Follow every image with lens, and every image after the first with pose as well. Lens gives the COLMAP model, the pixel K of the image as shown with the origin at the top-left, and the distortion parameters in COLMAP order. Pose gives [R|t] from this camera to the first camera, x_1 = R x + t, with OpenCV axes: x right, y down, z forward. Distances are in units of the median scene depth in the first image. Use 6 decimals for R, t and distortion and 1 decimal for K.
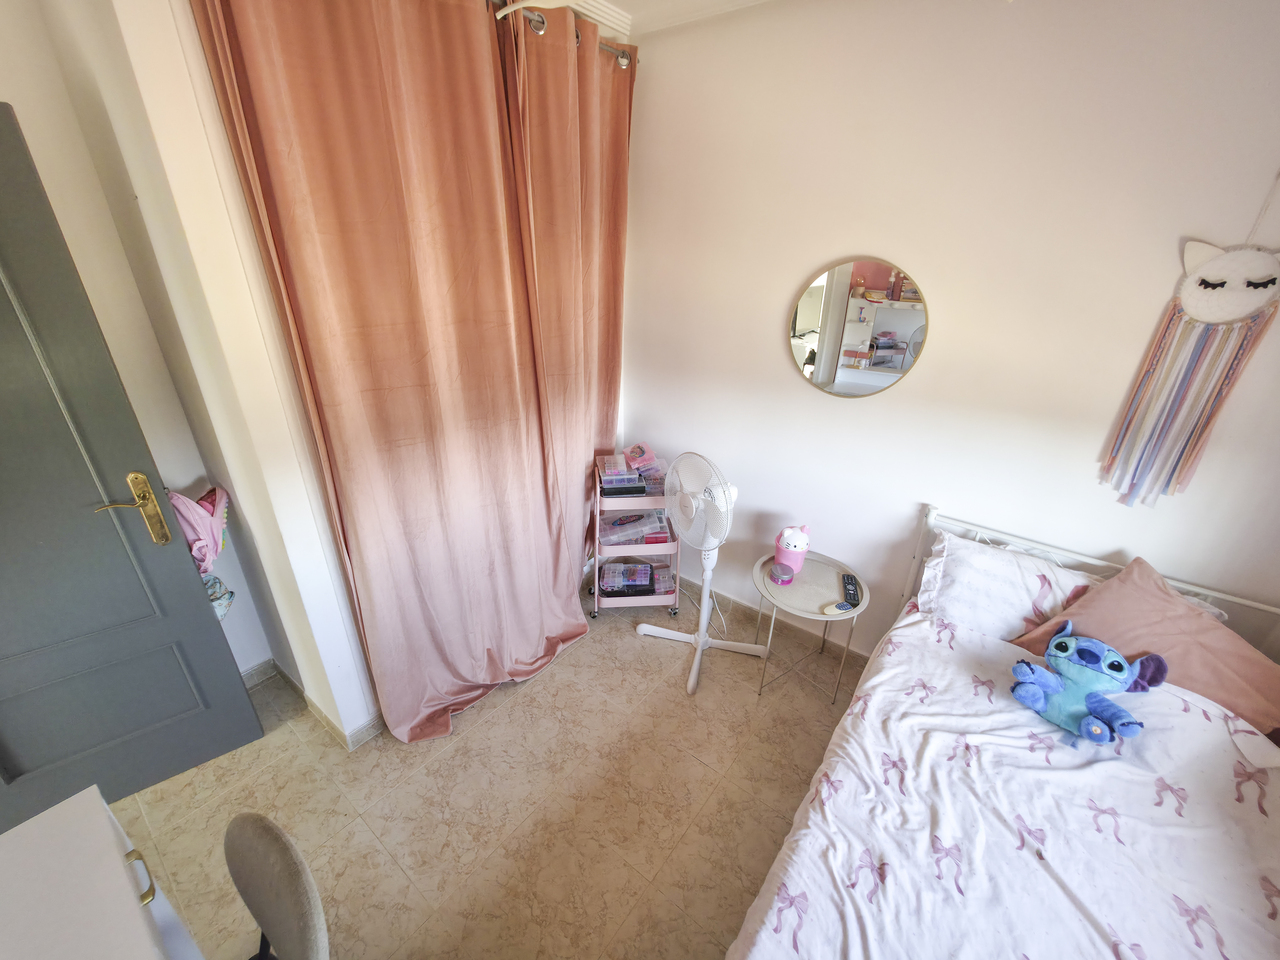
lens RADIAL K [[511.7, 0, 638.4], [0, 511.7, 481.9], [0, 0, 1]] dist [-0.002137, 0.001081]
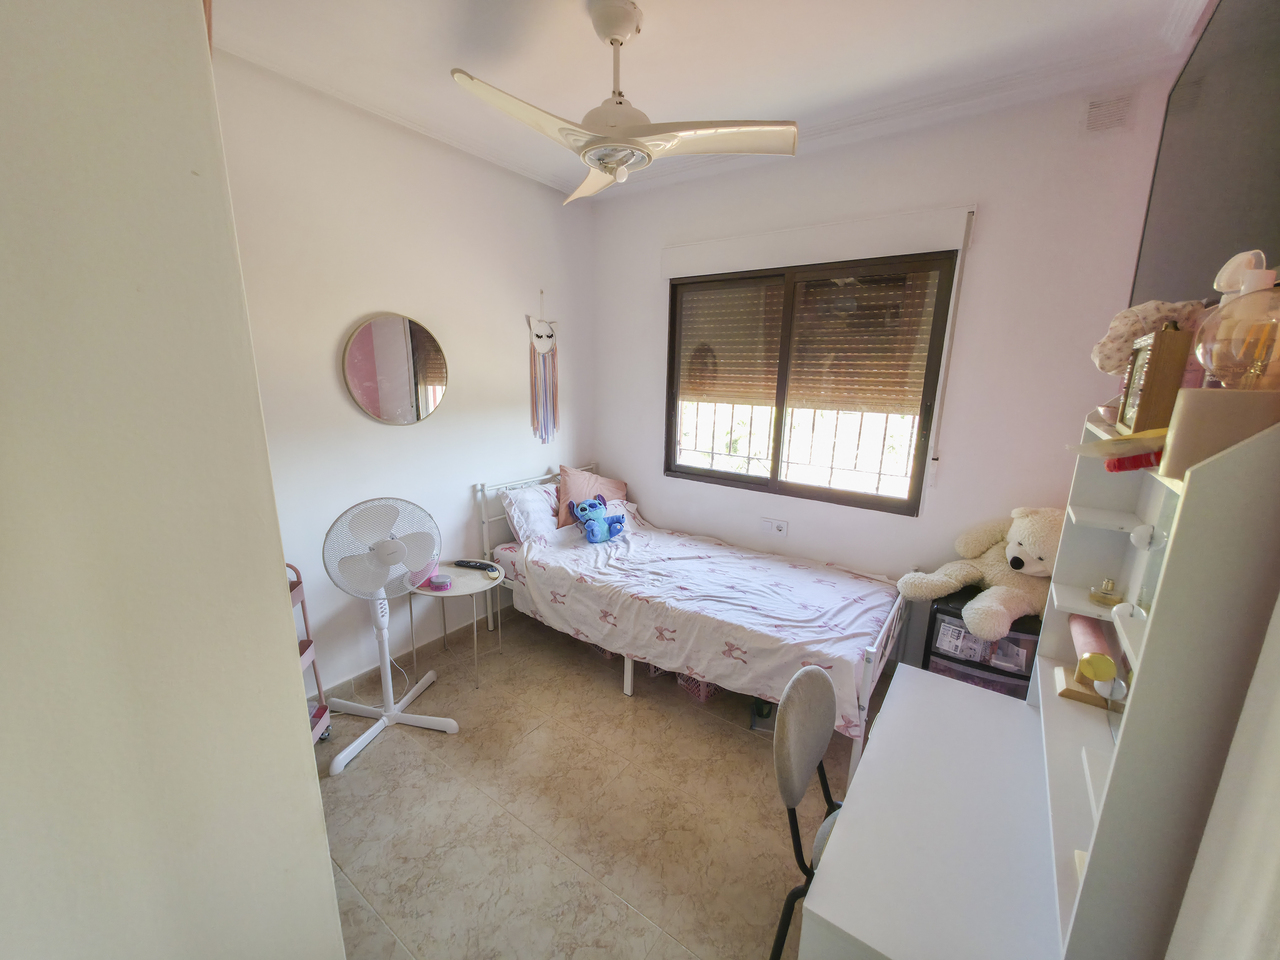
lens RADIAL K [[511.7, 0, 641.5], [0, 511.7, 483.8], [0, 0, 1]] dist [-0.002137, 0.001081]
pose [[-0.037603, -0.233180, 0.971706, -1.033124], [0.394094, 0.890122, 0.228853, -0.126247], [-0.918301, 0.391549, 0.058423, 0.599370]]
